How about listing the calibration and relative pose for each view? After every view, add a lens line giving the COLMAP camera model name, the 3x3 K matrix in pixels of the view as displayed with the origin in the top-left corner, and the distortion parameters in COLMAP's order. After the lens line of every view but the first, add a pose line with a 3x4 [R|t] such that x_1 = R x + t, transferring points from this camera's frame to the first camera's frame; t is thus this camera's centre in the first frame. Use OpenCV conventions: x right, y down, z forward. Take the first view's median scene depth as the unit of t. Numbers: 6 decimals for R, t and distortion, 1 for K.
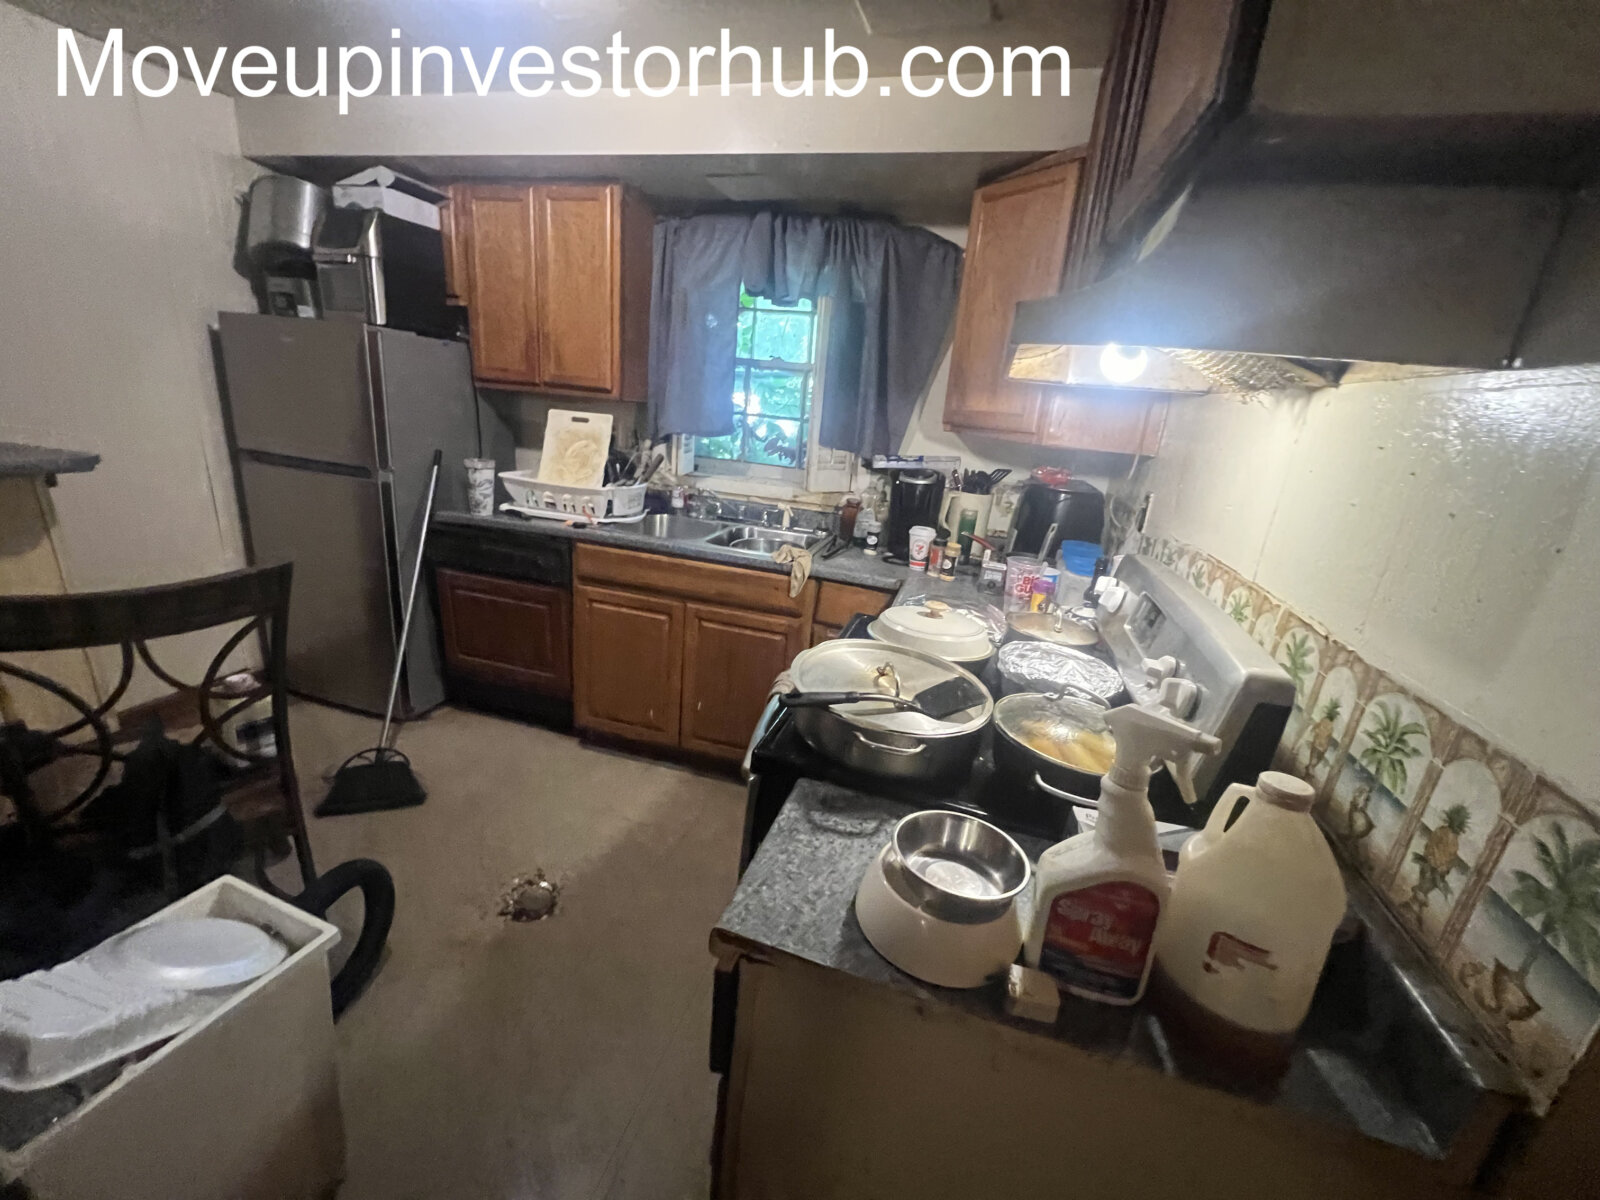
lens RADIAL K [[644.2, 0, 801.0], [0, 644.2, 602.1], [0, 0, 1]] dist [0.001169, 0.000052]
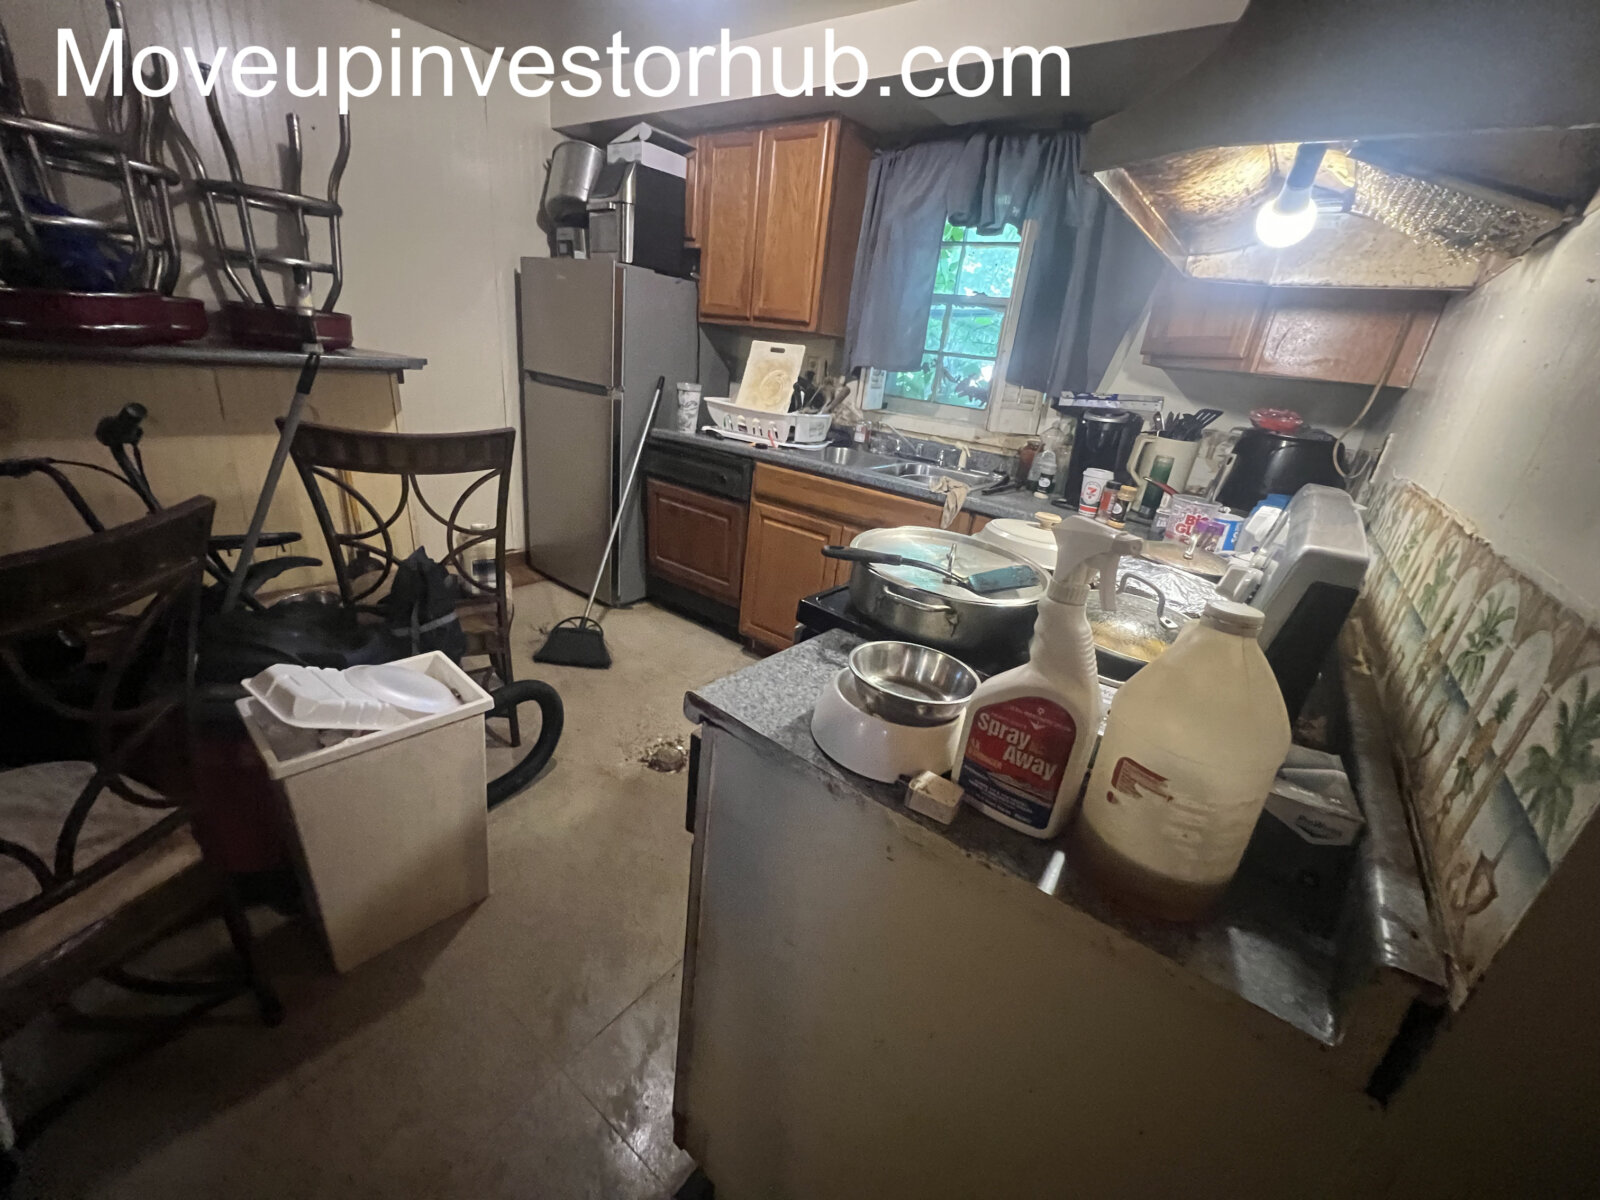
lens RADIAL K [[644.2, 0, 799.2], [0, 644.2, 599.2], [0, 0, 1]] dist [0.001169, 0.000052]
pose [[0.932998, 0.144124, -0.329763, 0.117711], [-0.133538, 0.989535, 0.054661, 0.072241], [0.334190, -0.006962, 0.942480, -0.006008]]
